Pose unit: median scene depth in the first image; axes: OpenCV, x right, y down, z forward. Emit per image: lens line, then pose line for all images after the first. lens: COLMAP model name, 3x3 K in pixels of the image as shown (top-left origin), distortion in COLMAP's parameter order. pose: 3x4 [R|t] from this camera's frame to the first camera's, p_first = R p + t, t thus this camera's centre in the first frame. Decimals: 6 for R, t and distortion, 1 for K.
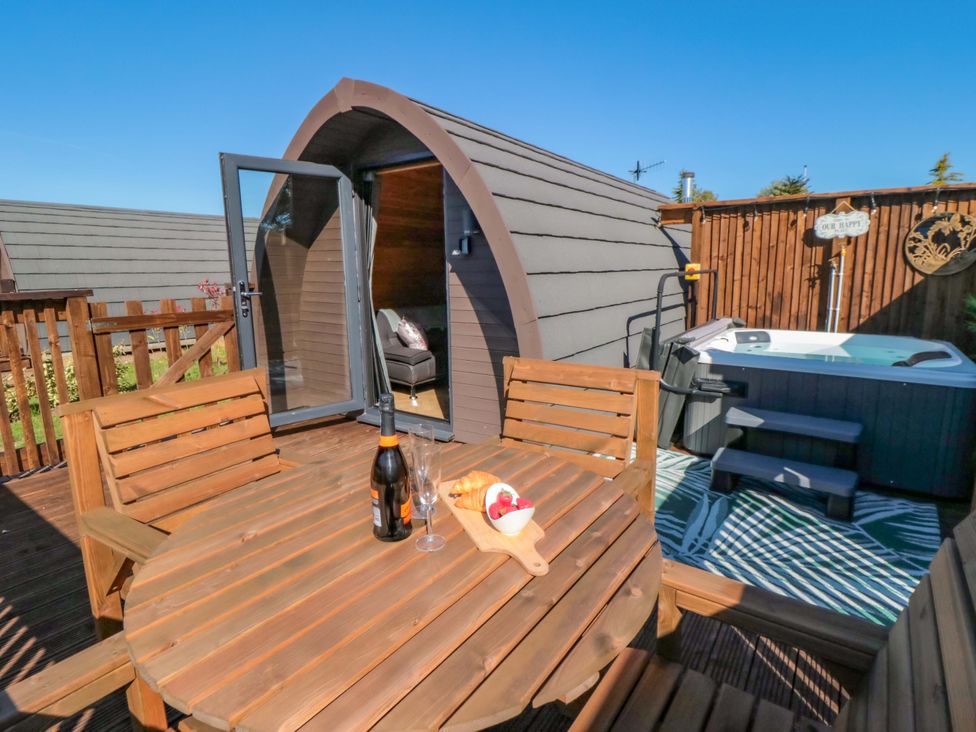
lens RADIAL K [[511.1, 0, 507.6], [0, 511.1, 358.4], [0, 0, 1]] dist [0.009123, -0.017460]
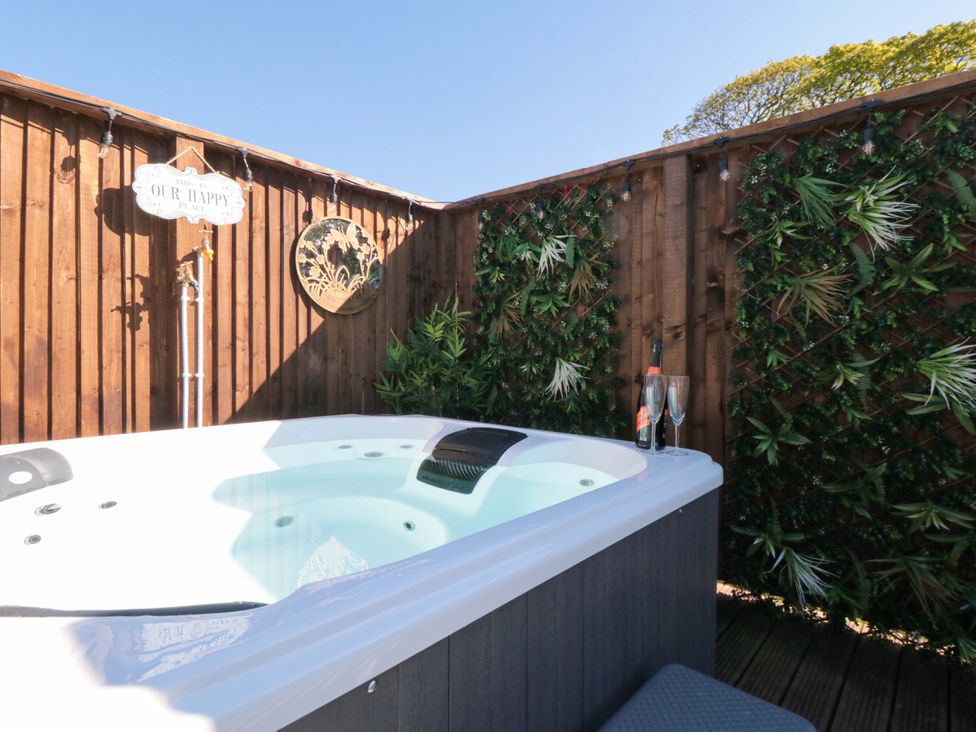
lens RADIAL K [[511.1, 0, 507.6], [0, 511.1, 358.4], [0, 0, 1]] dist [0.009123, -0.017460]
pose [[0.126989, 0.006773, 0.991881, 0.226531], [0.164012, 0.986068, -0.027732, -0.053869], [-0.978250, 0.166202, 0.124109, 0.680659]]
